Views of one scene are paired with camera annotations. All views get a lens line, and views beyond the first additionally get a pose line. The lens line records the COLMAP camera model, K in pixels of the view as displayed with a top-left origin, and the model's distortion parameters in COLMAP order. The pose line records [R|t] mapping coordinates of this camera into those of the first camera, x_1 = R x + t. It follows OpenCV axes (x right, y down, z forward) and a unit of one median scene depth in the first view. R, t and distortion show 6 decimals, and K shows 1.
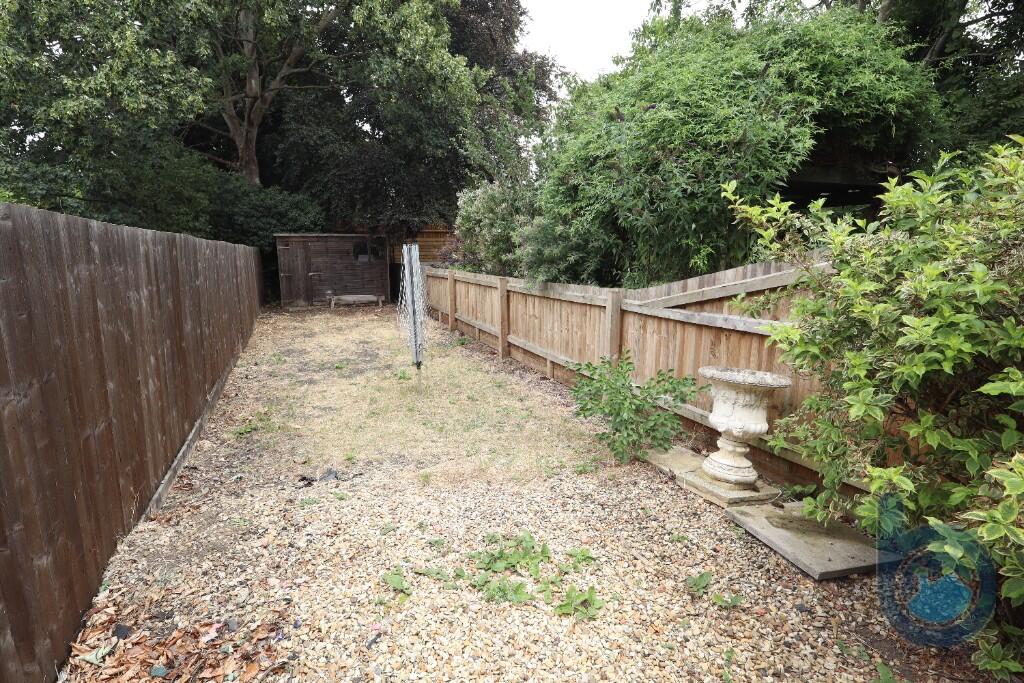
lens RADIAL K [[503.3, 0, 512.0], [0, 503.3, 341.5], [0, 0, 1]] dist [0.000787, 0.001289]
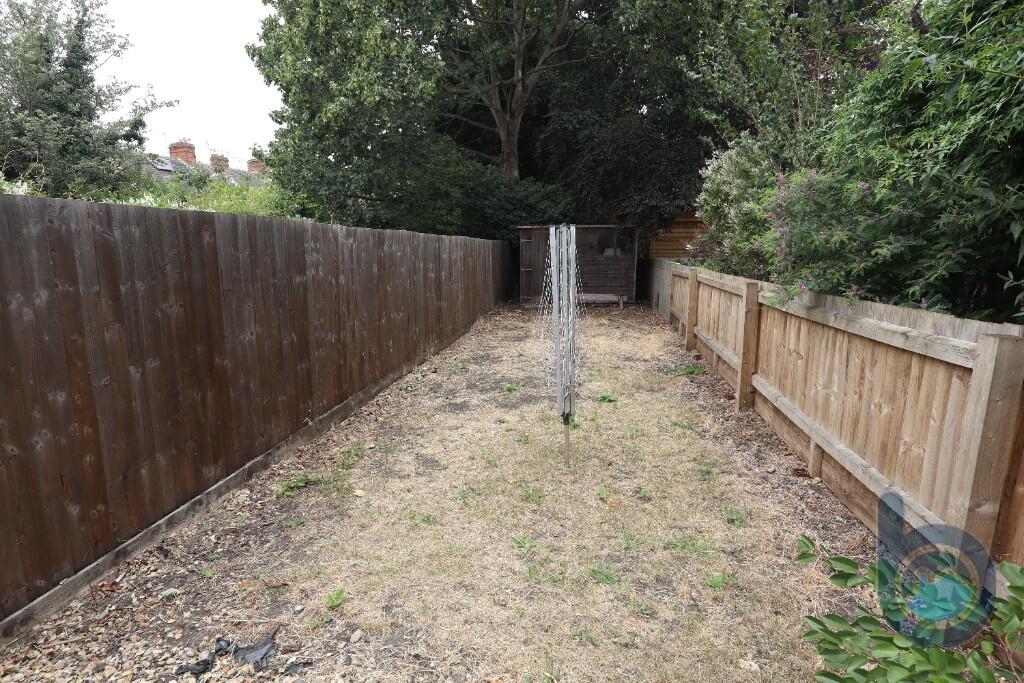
lens RADIAL K [[503.3, 0, 512.0], [0, 503.3, 341.5], [0, 0, 1]] dist [0.000787, 0.001289]
pose [[0.852941, 0.094314, -0.513416, 0.048645], [-0.089602, 0.995397, 0.033996, -0.043973], [0.514259, 0.017006, 0.857466, 0.285555]]
